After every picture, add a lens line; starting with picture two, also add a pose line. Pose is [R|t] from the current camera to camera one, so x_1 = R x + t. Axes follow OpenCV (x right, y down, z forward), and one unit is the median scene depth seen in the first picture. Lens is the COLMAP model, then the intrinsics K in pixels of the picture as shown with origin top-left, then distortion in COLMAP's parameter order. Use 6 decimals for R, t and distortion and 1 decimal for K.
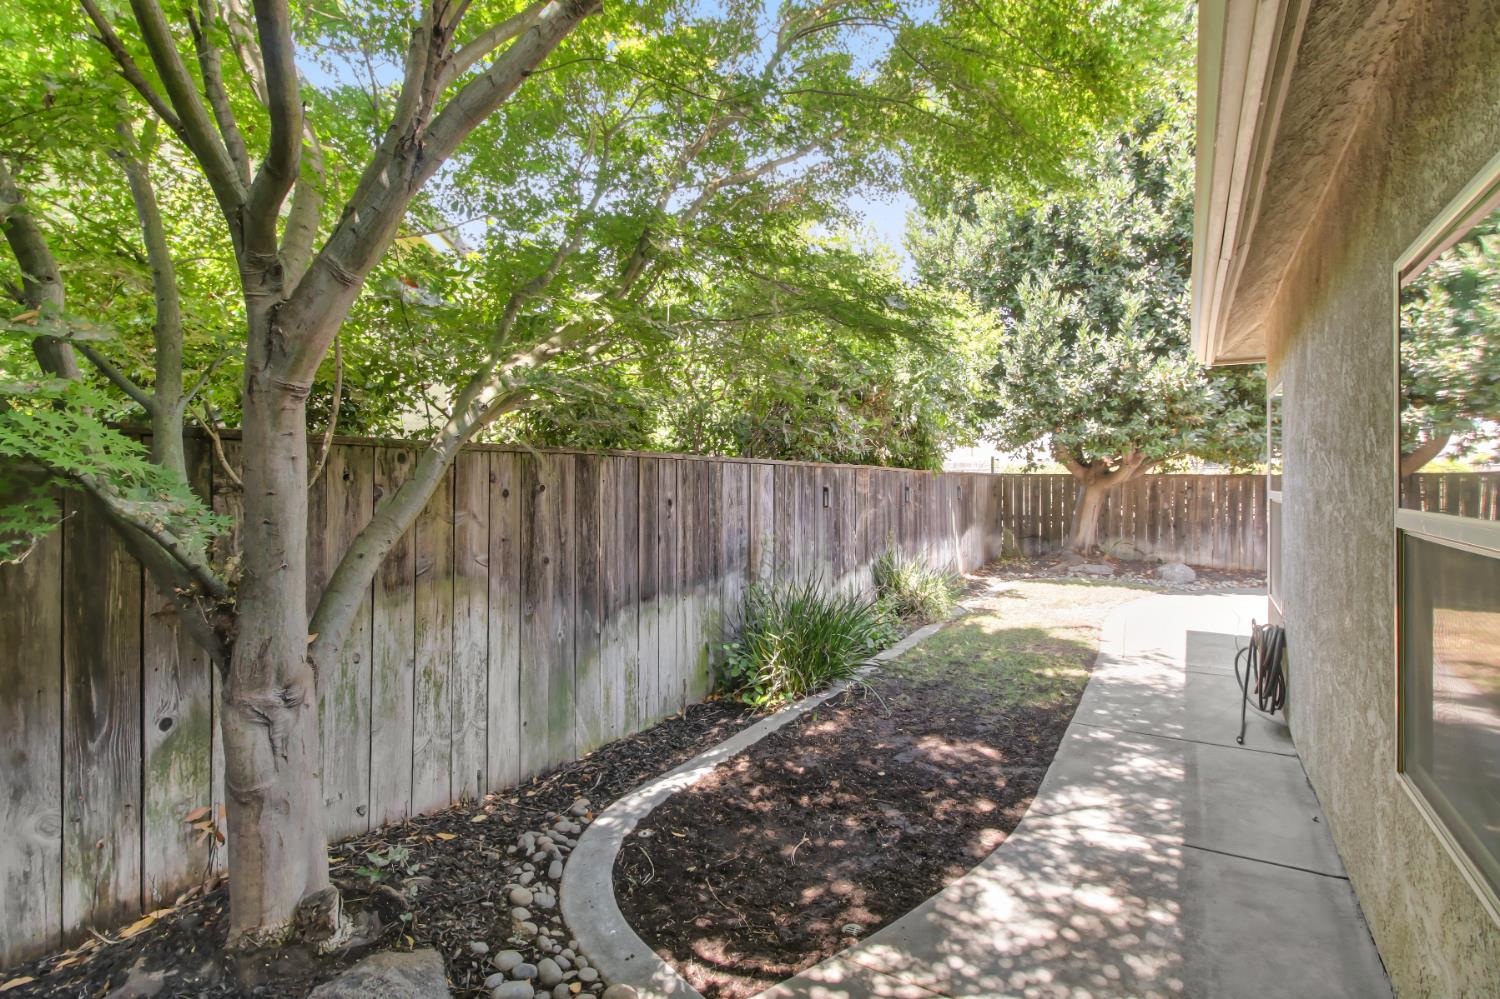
lens RADIAL K [[698.7, 0, 760.0], [0, 698.7, 486.6], [0, 0, 1]] dist [0.014433, -0.009737]
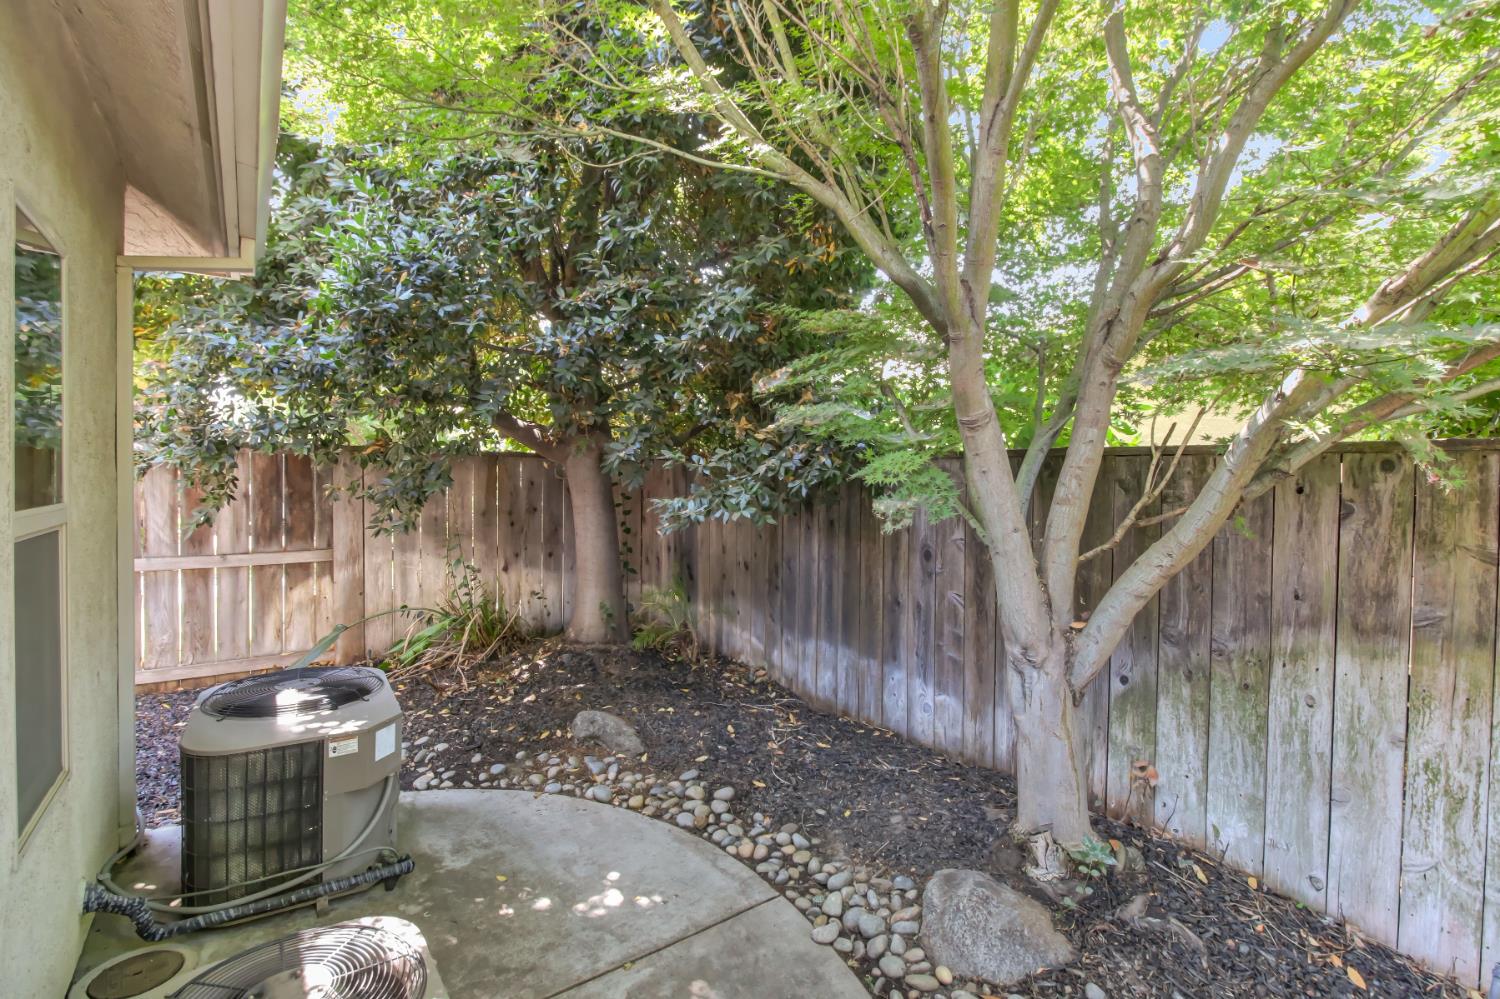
lens RADIAL K [[698.7, 0, 759.9], [0, 698.7, 496.0], [0, 0, 1]] dist [0.014433, -0.009737]
pose [[-0.384249, 0.018657, -0.923041, 0.462793], [-0.021345, 0.999349, 0.029085, -0.016398], [0.922983, 0.030878, -0.383600, 0.687368]]
